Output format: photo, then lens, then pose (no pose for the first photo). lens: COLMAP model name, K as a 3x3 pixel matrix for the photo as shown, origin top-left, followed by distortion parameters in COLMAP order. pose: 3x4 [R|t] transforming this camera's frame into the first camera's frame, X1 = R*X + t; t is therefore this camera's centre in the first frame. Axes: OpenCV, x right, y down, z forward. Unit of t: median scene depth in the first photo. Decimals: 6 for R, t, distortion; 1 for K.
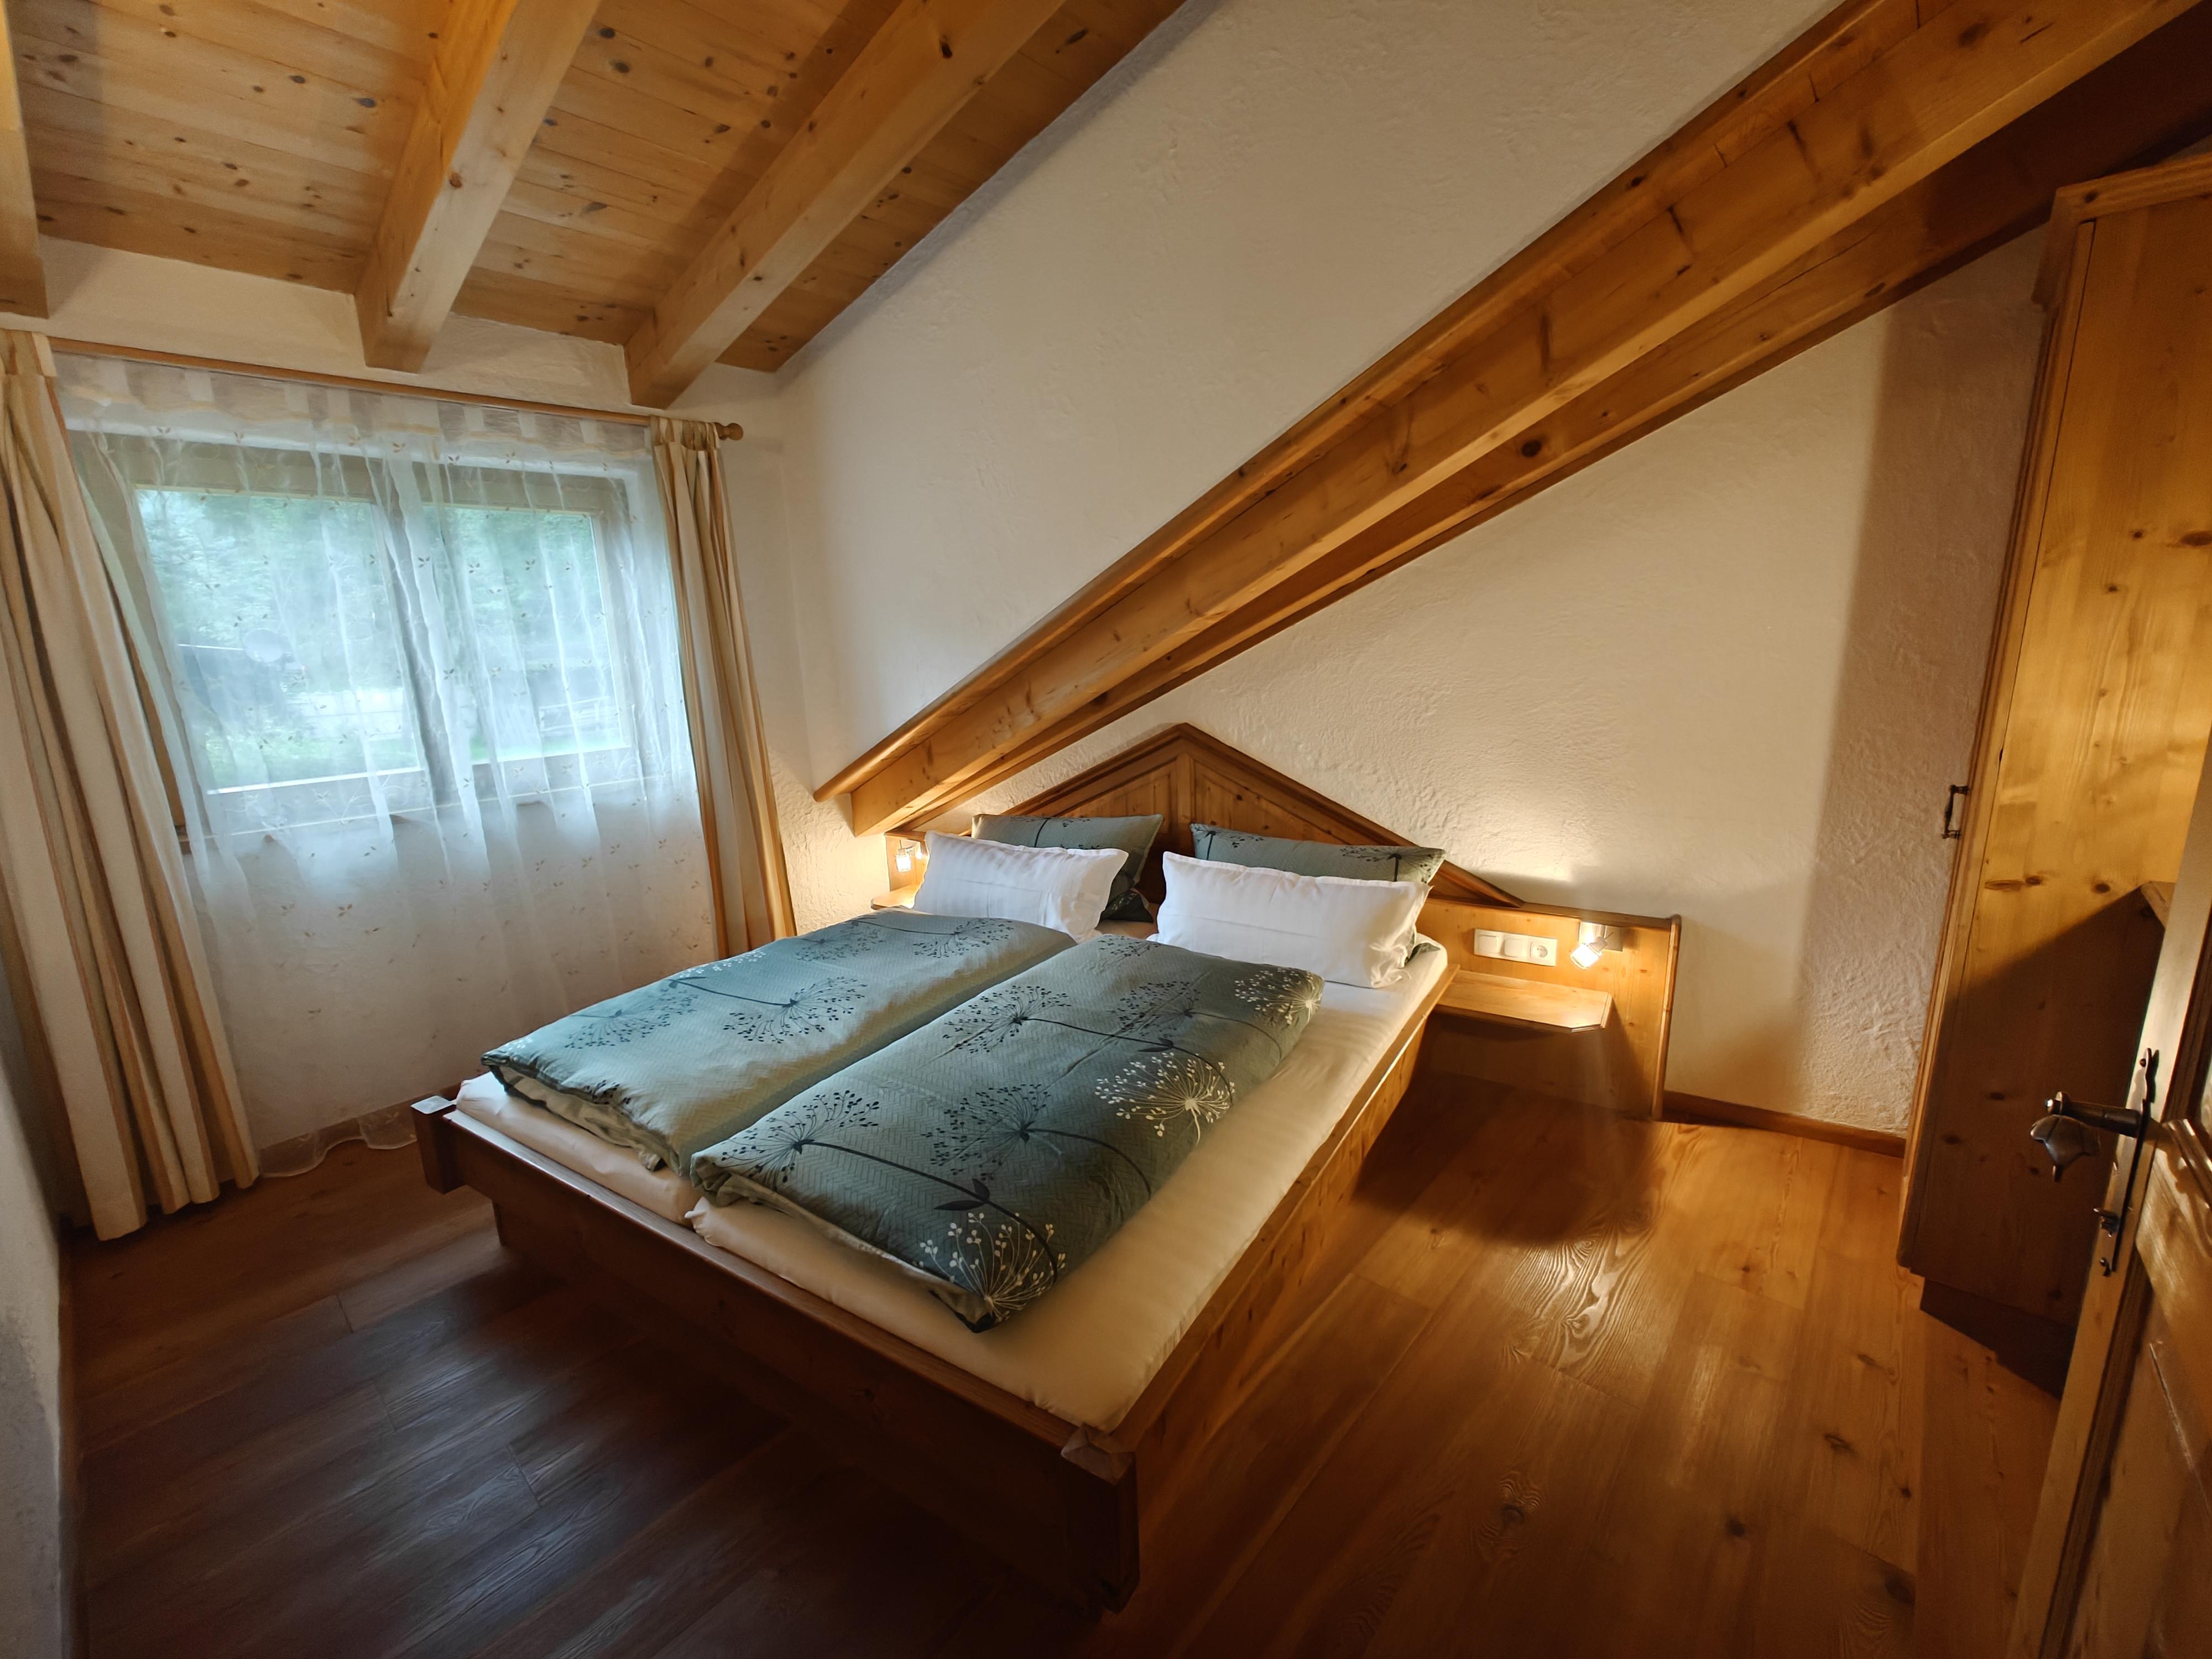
lens RADIAL K [[922.5, 0, 1106.0], [0, 922.5, 829.5], [0, 0, 1]] dist [-0.001701, 0.000969]
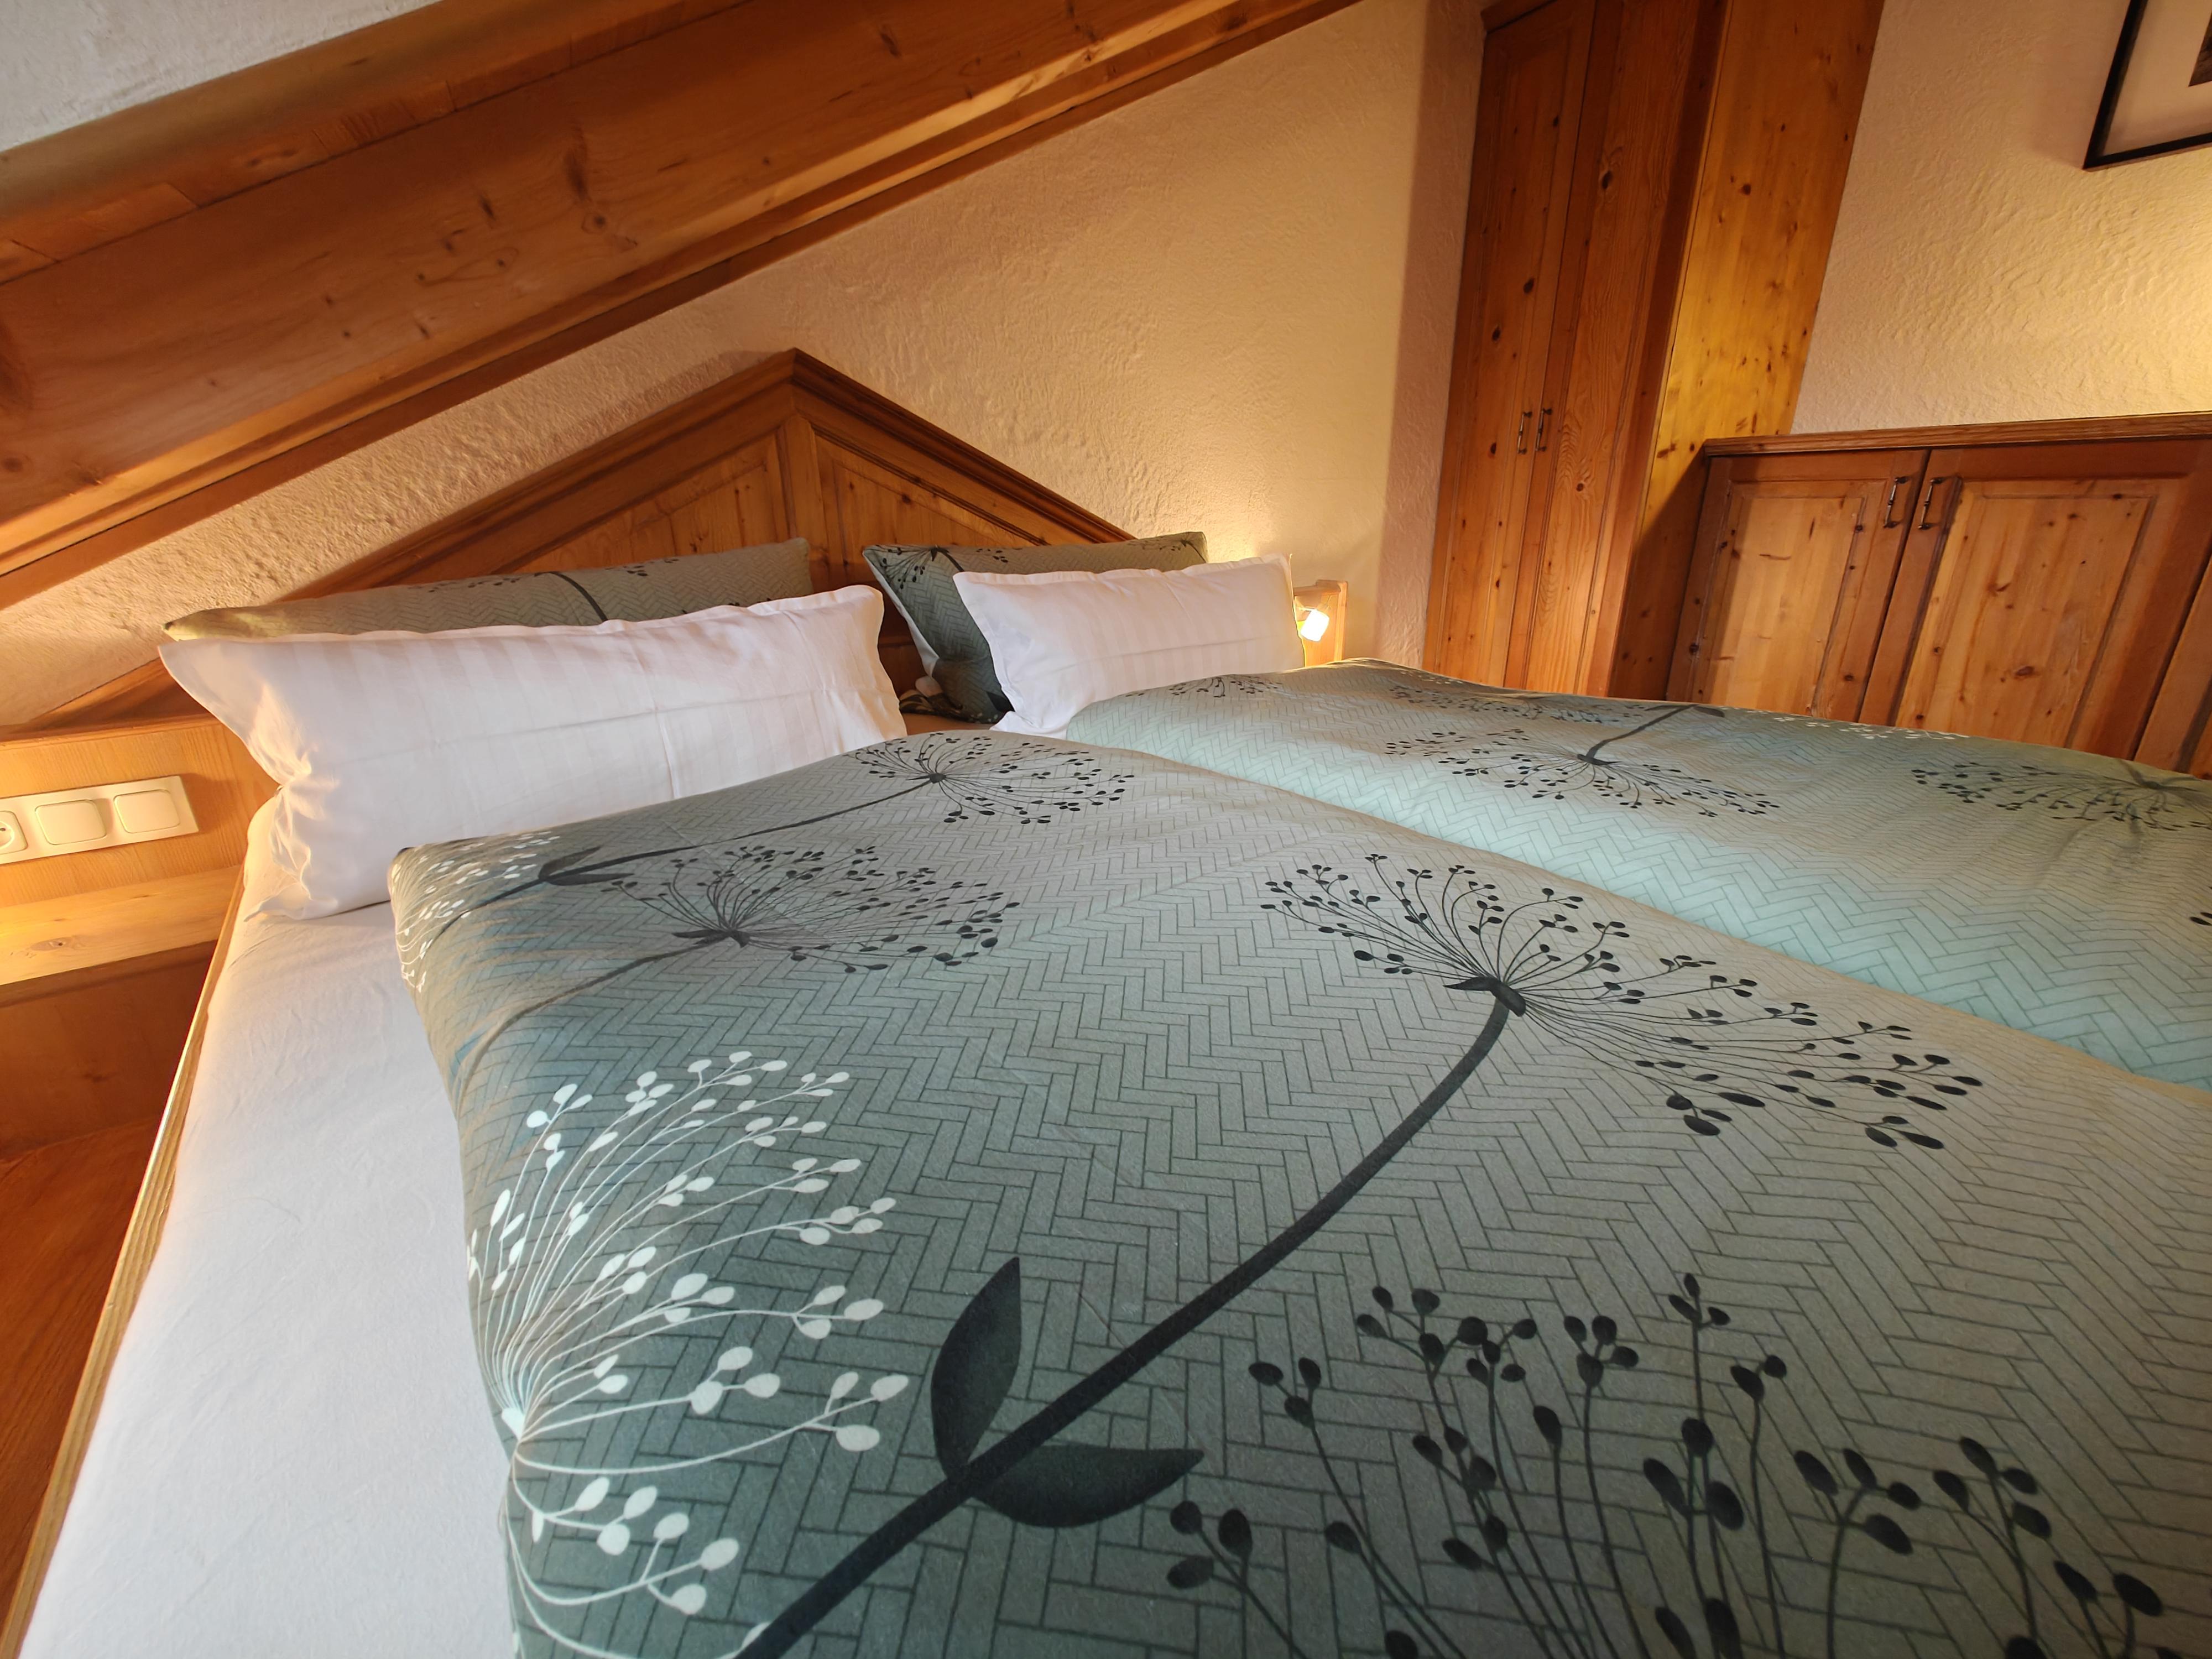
lens RADIAL K [[922.5, 0, 1106.0], [0, 922.5, 829.5], [0, 0, 1]] dist [-0.001701, 0.000969]
pose [[0.335644, -0.296272, 0.894184, -0.409634], [0.204679, 0.949510, 0.237775, 0.053000], [-0.919483, 0.103213, 0.379338, 0.711837]]
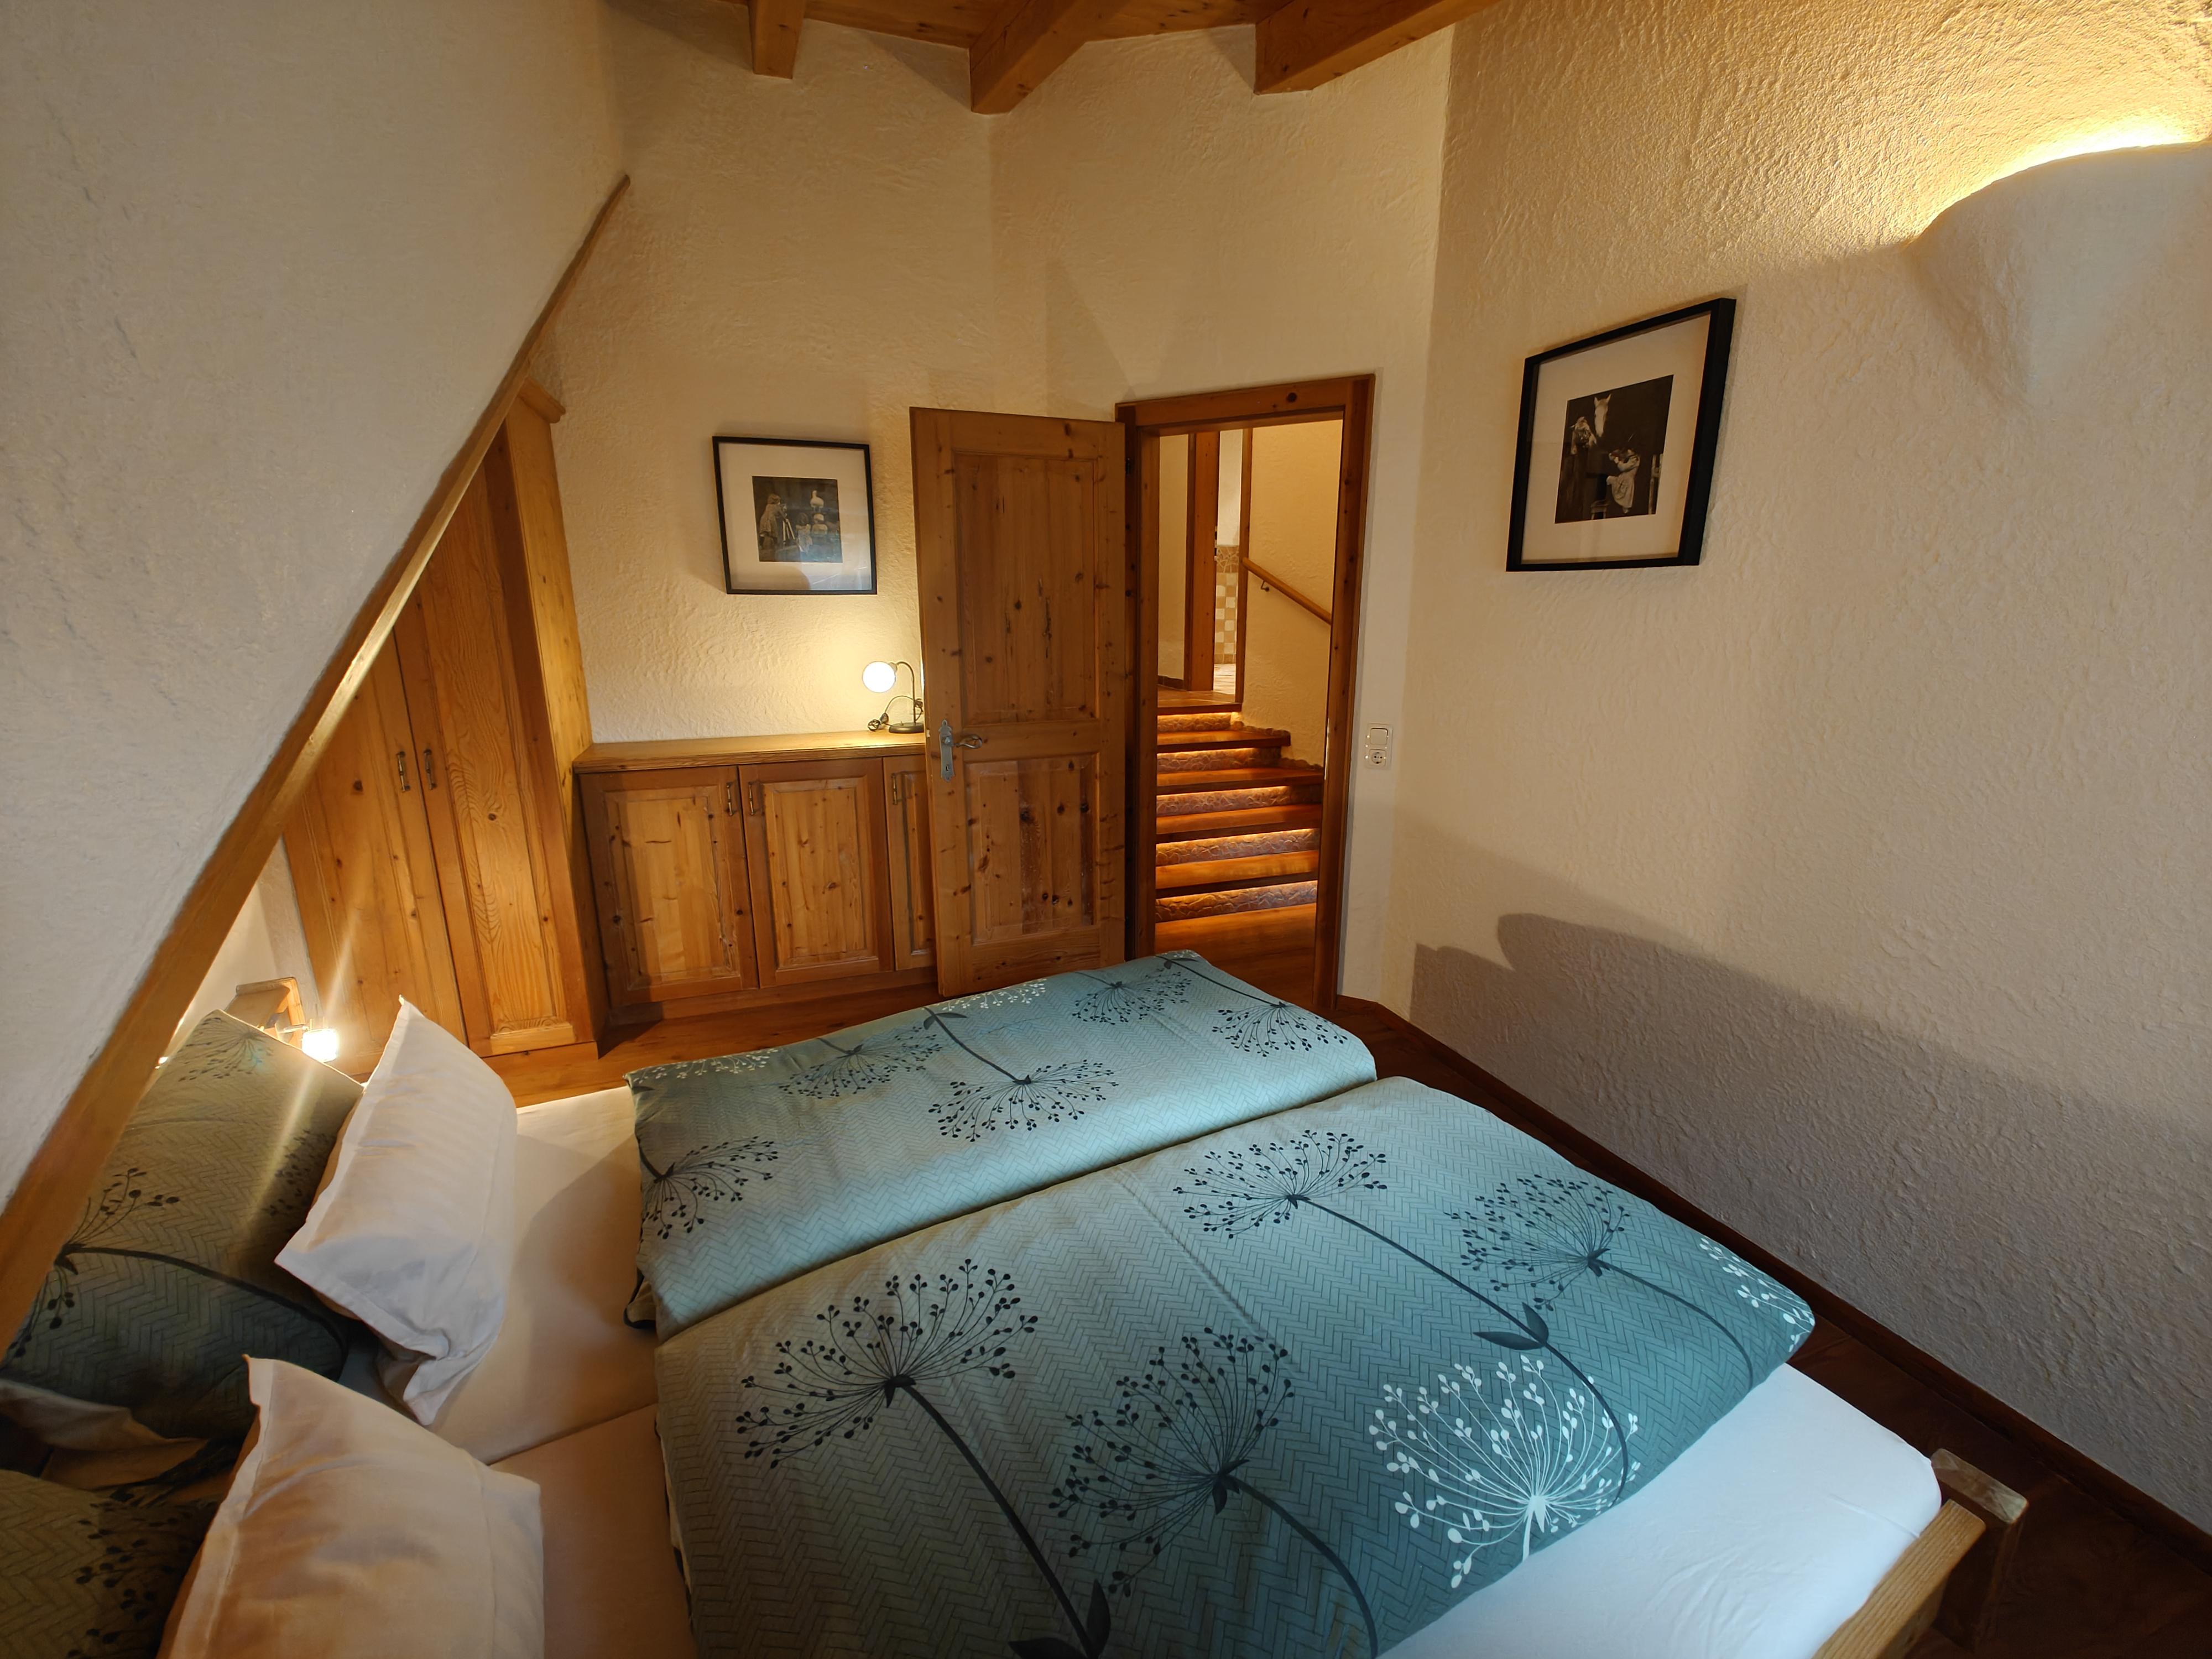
lens RADIAL K [[922.5, 0, 1106.0], [0, 922.5, 829.5], [0, 0, 1]] dist [-0.001701, 0.000969]
pose [[-0.884817, -0.082014, 0.458663, -0.356710], [0.125282, 0.906258, 0.403734, -0.216421], [-0.448779, 0.414693, -0.791598, 1.029985]]
